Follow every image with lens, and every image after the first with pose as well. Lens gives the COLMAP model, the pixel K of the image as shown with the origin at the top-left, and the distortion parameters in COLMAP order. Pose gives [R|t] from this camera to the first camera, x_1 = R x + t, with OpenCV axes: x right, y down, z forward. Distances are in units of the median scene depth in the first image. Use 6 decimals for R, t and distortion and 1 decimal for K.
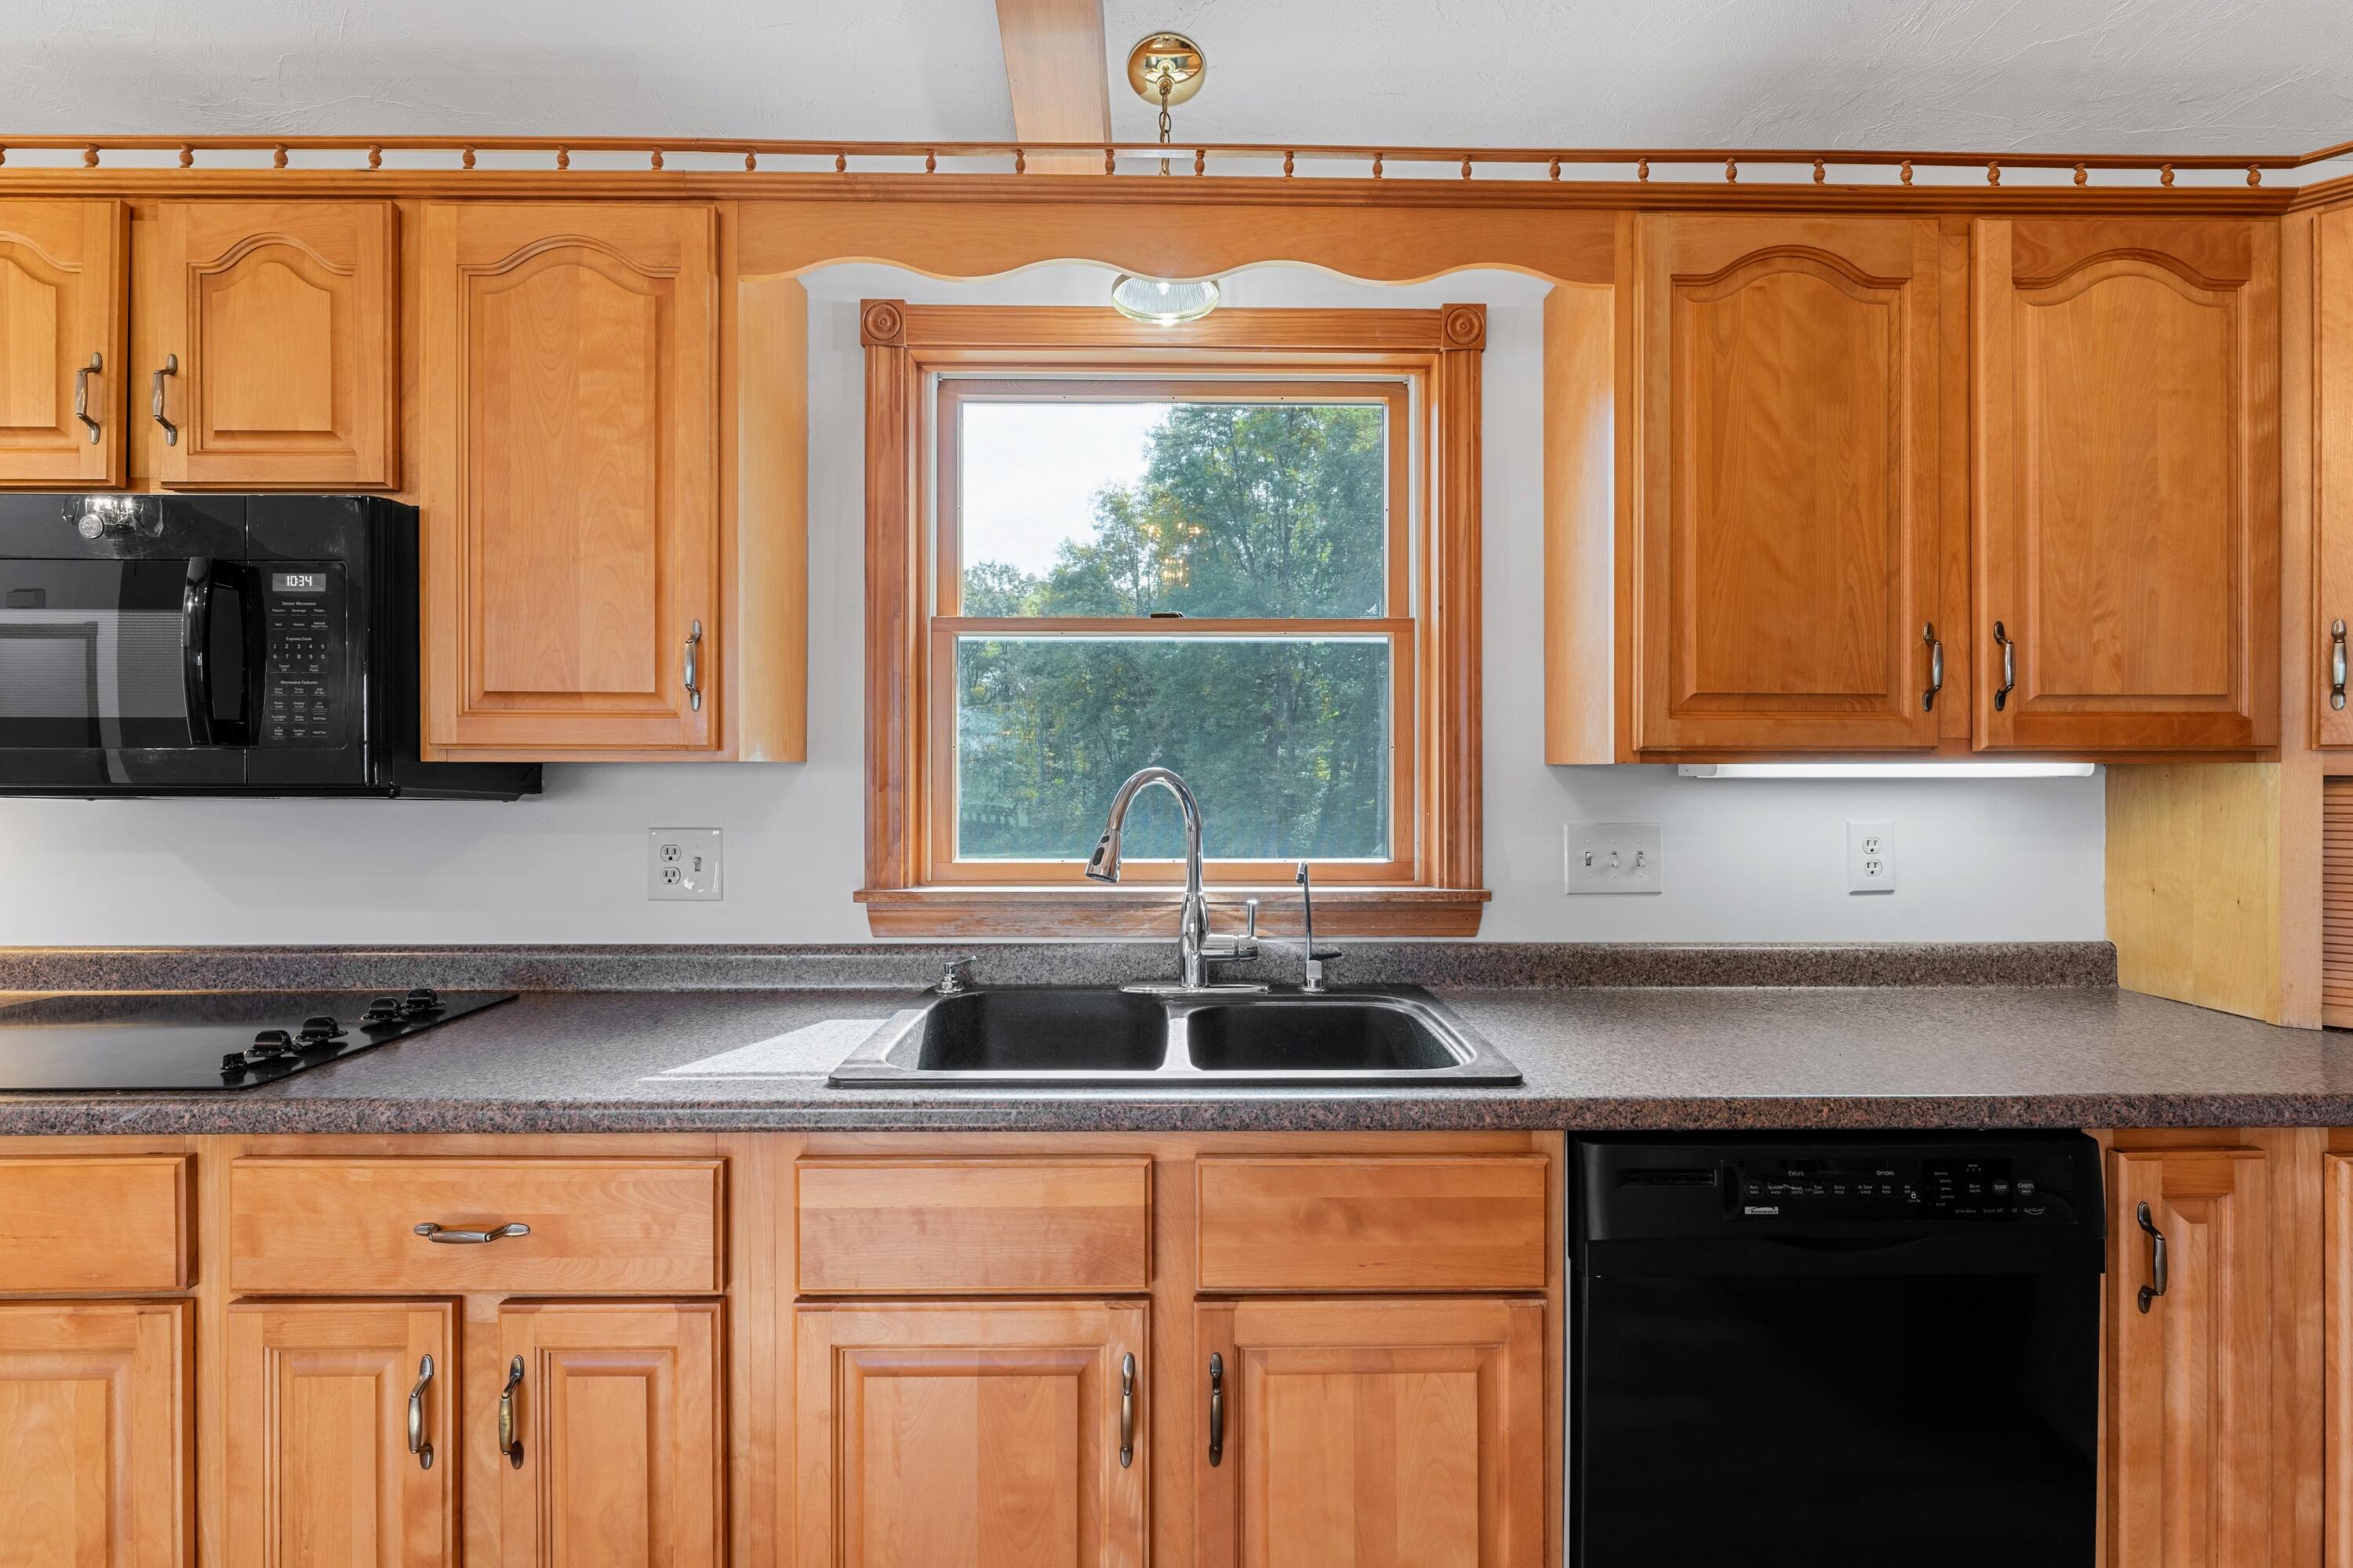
lens RADIAL K [[1067.9, 0, 1178.5], [0, 1067.9, 775.1], [0, 0, 1]] dist [-0.005905, 0.001524]
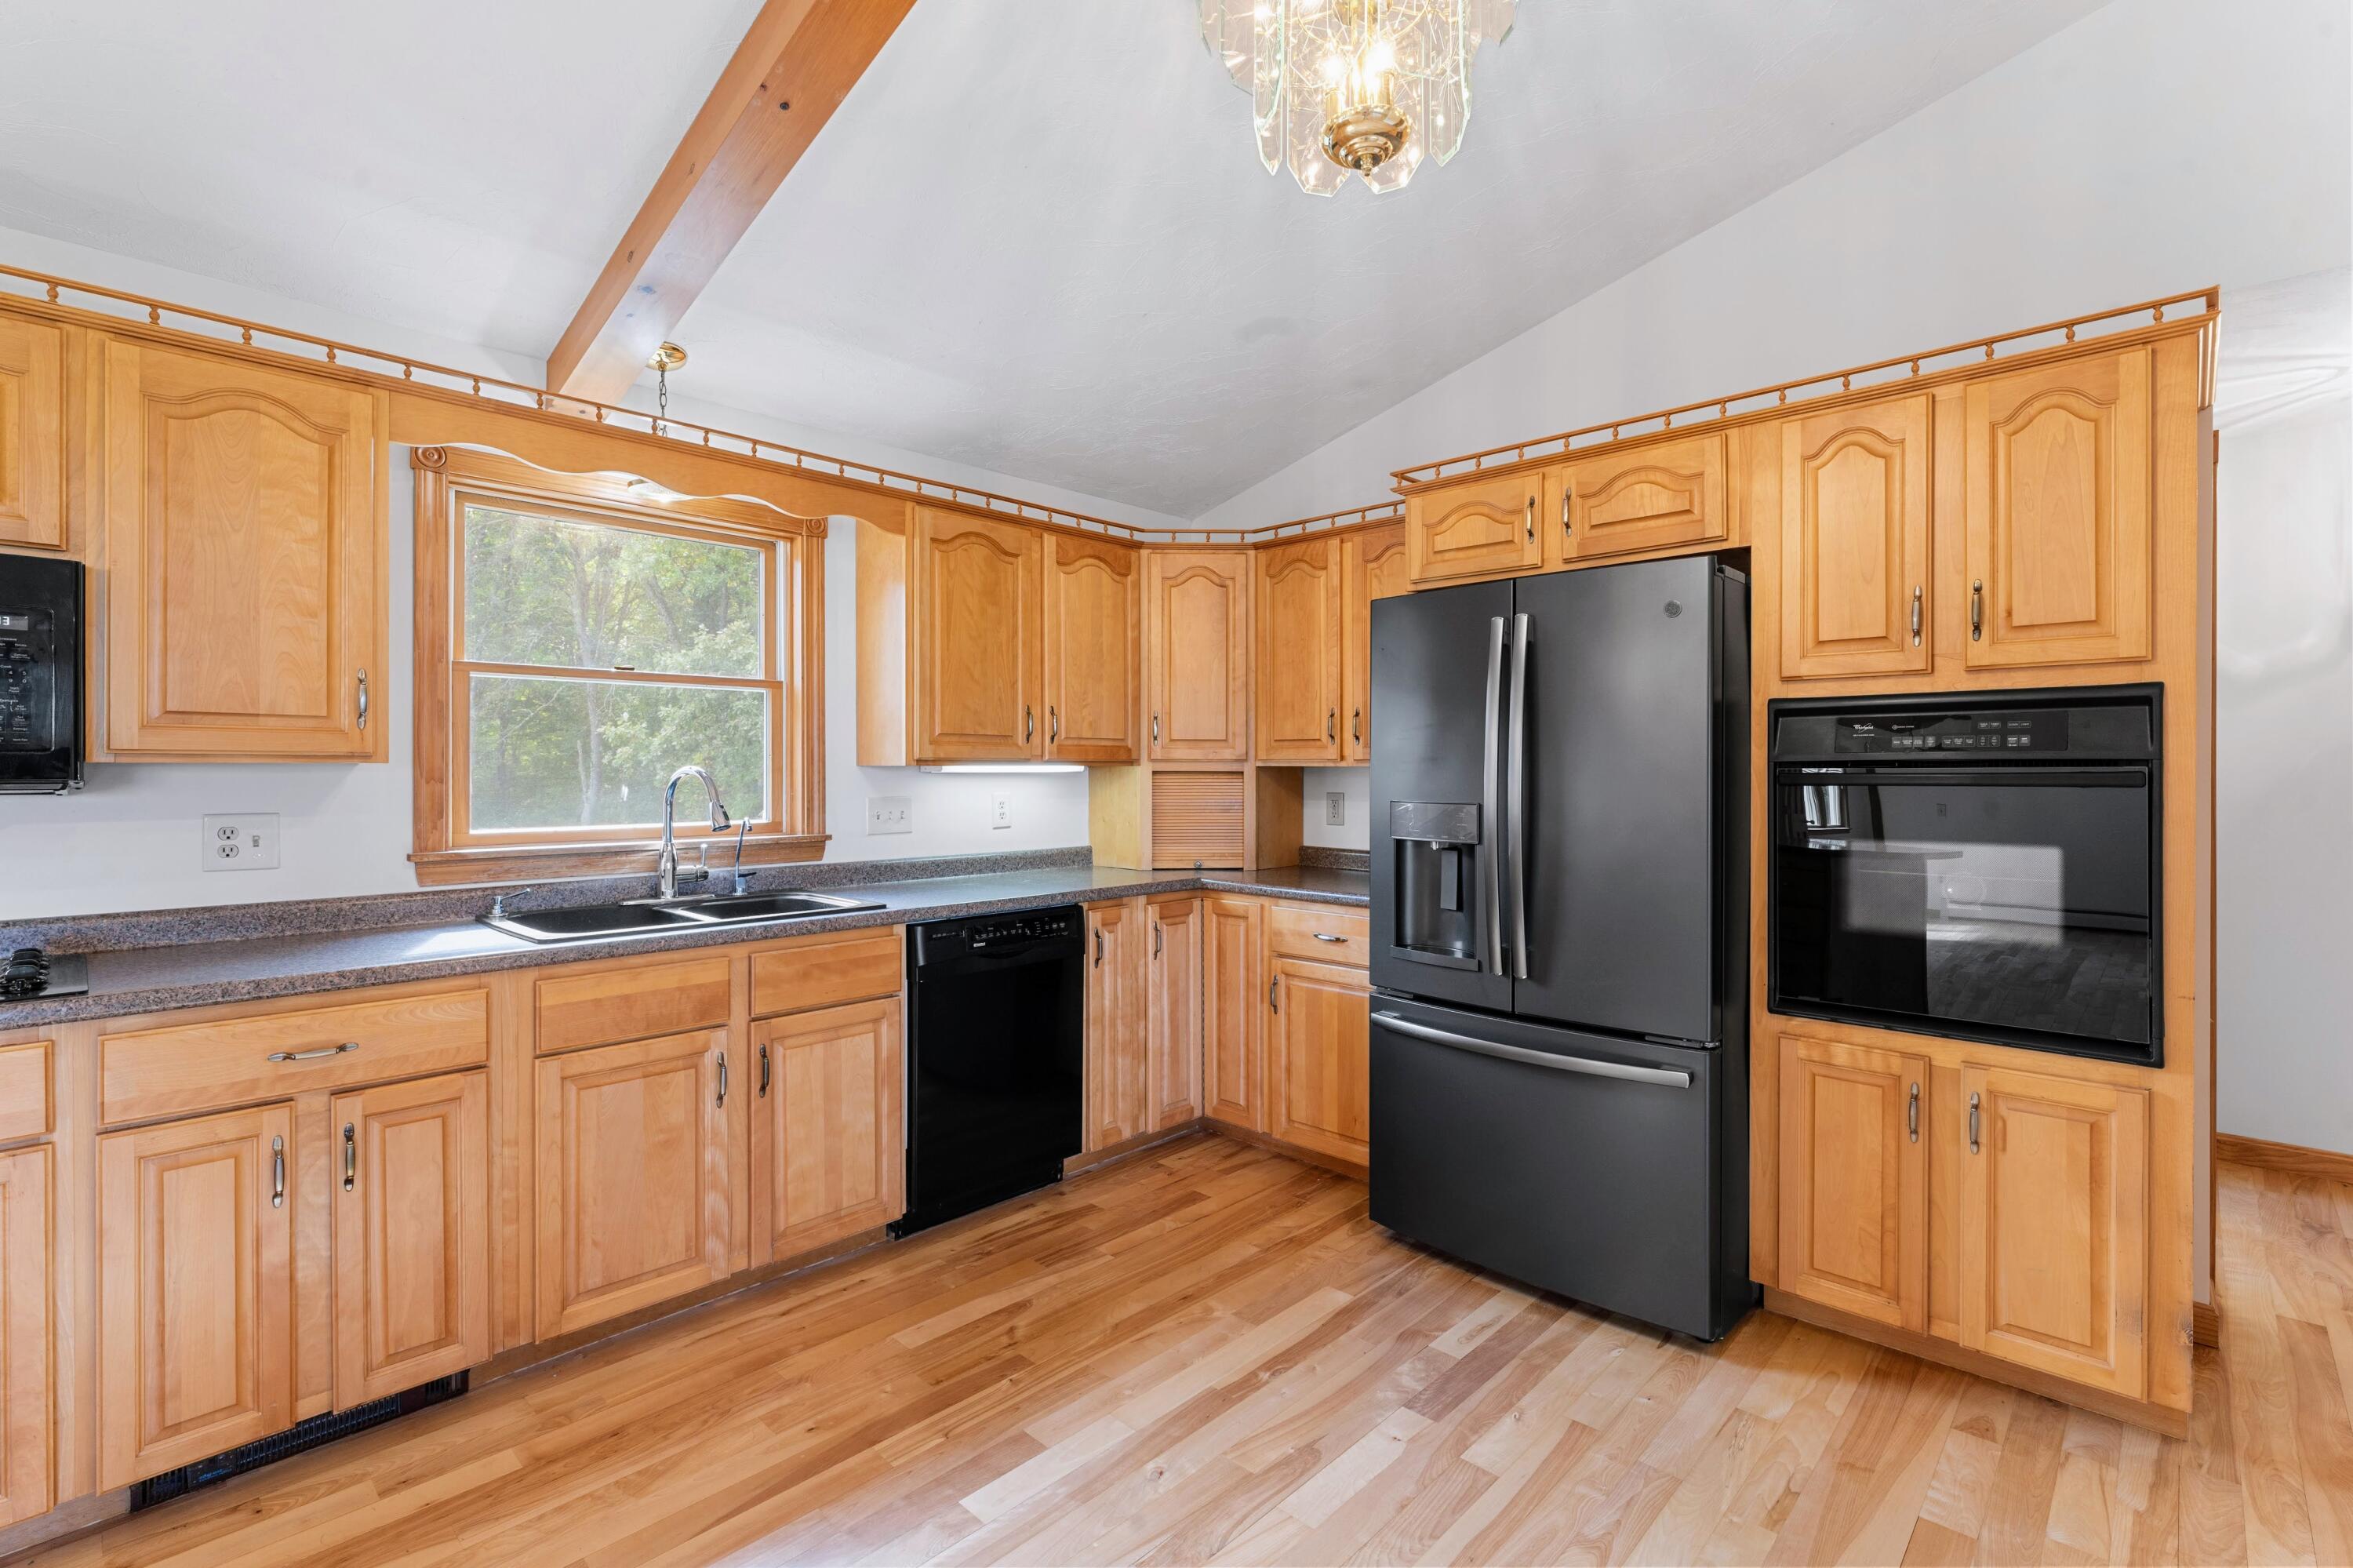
lens RADIAL K [[1067.9, 0, 1180.5], [0, 1067.9, 775.5], [0, 0, 1]] dist [-0.005905, 0.001524]
pose [[0.704807, -0.004709, 0.709383, -0.705130], [0.001817, 0.999987, 0.004833, -0.000784], [-0.709396, -0.002117, 0.704807, -0.867429]]
